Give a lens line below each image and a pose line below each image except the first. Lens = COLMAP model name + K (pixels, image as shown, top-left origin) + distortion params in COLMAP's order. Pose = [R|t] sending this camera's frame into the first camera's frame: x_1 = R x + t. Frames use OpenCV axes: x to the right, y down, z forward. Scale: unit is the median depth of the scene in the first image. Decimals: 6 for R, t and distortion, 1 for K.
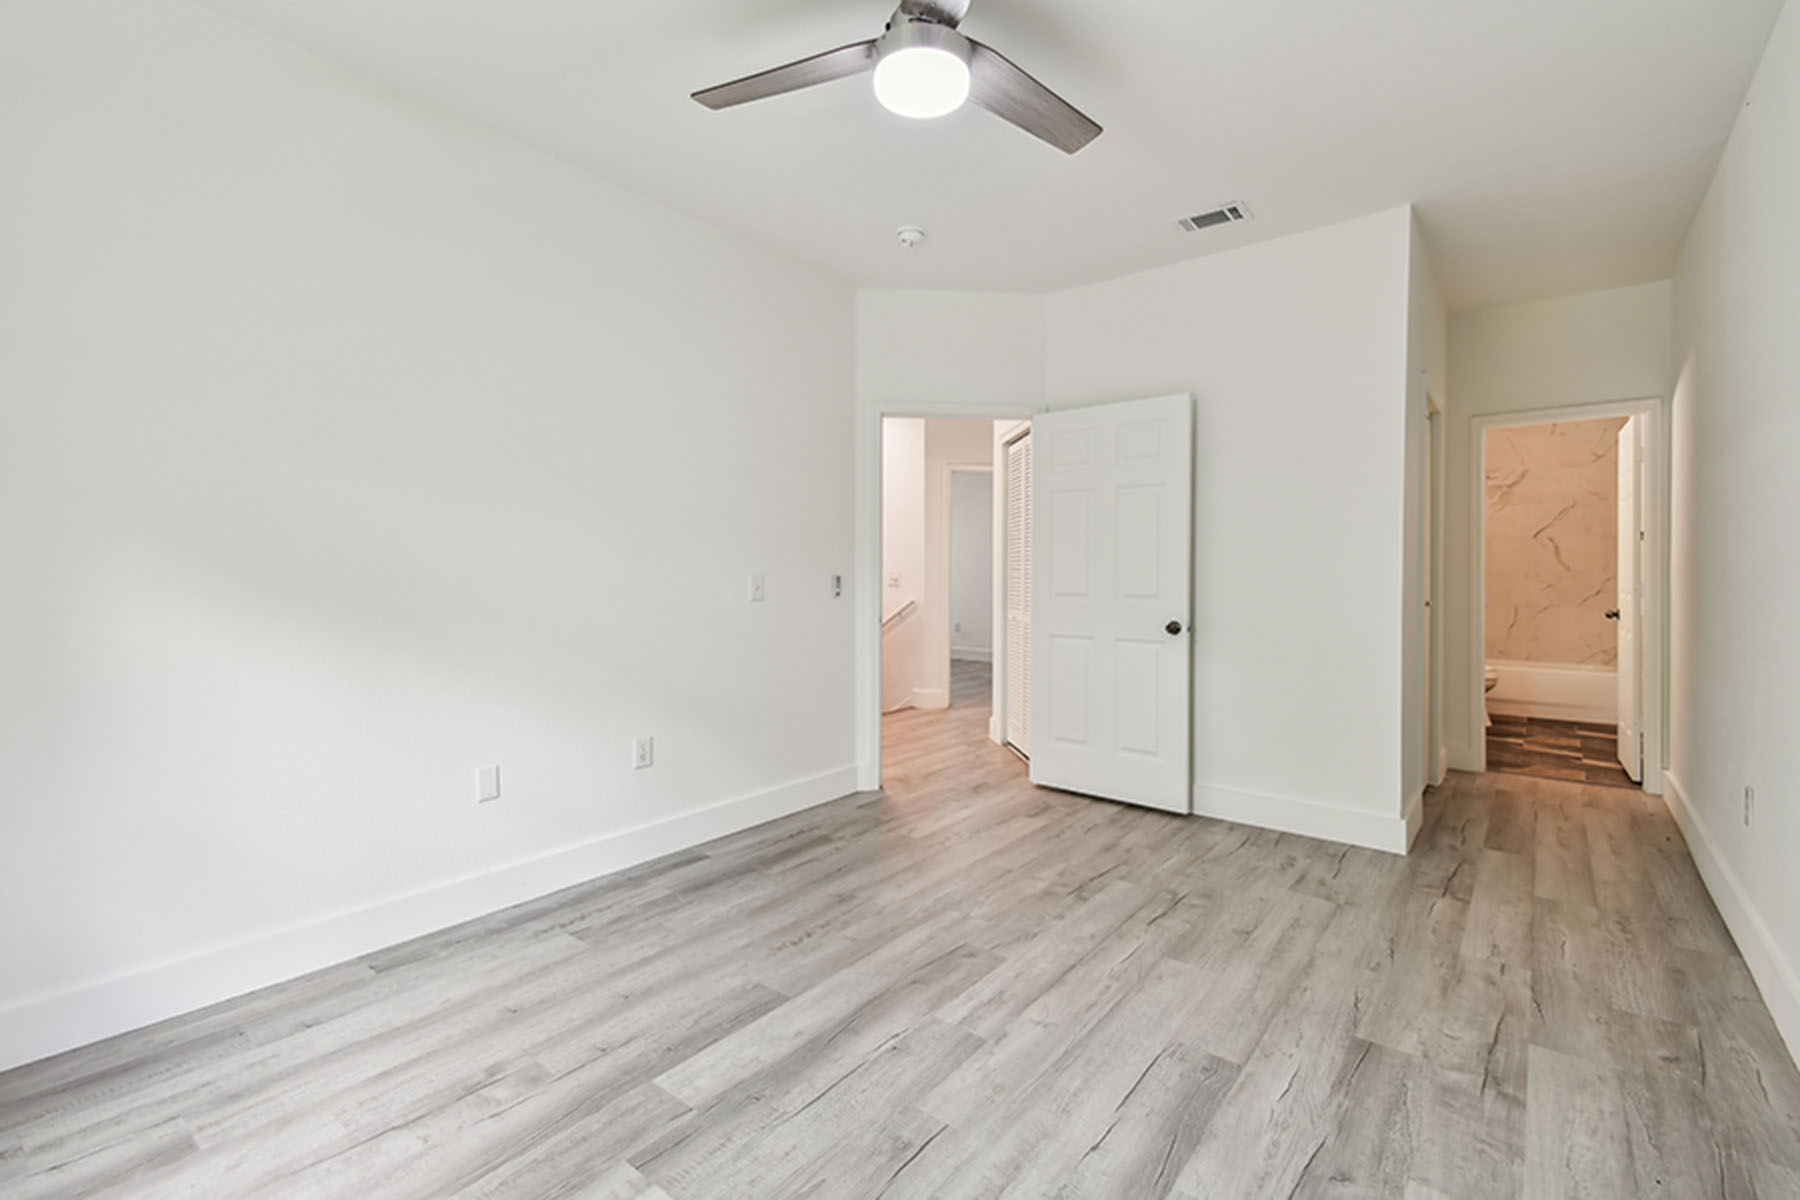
lens RADIAL K [[796.9, 0, 907.0], [0, 796.9, 586.3], [0, 0, 1]] dist [0.050600, -0.024900]
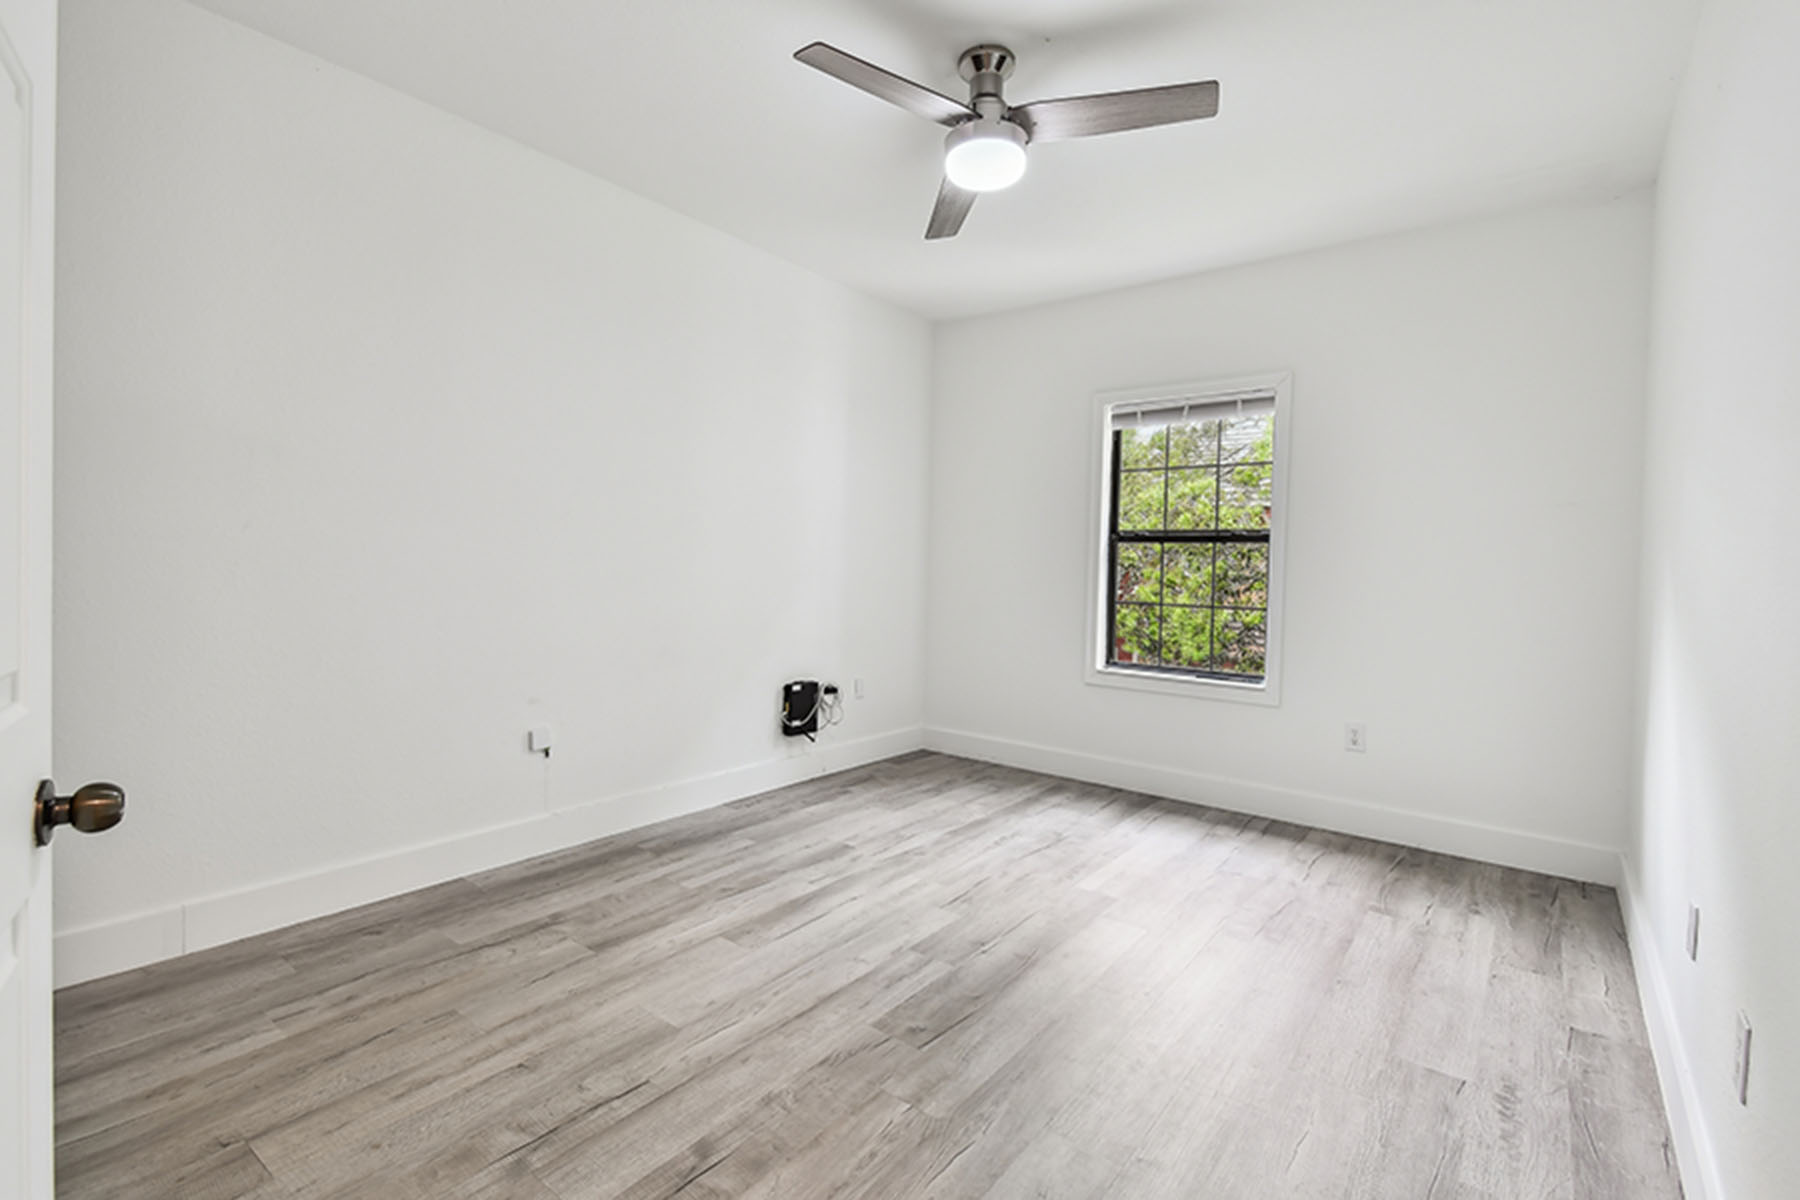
lens RADIAL K [[796.9, 0, 907.0], [0, 796.9, 586.3], [0, 0, 1]] dist [0.050600, -0.024900]
pose [[-0.999465, -0.027137, -0.018270, 0.123411], [-0.027936, 0.998597, 0.044976, -0.036484], [0.017024, 0.045462, -0.998821, 1.950027]]
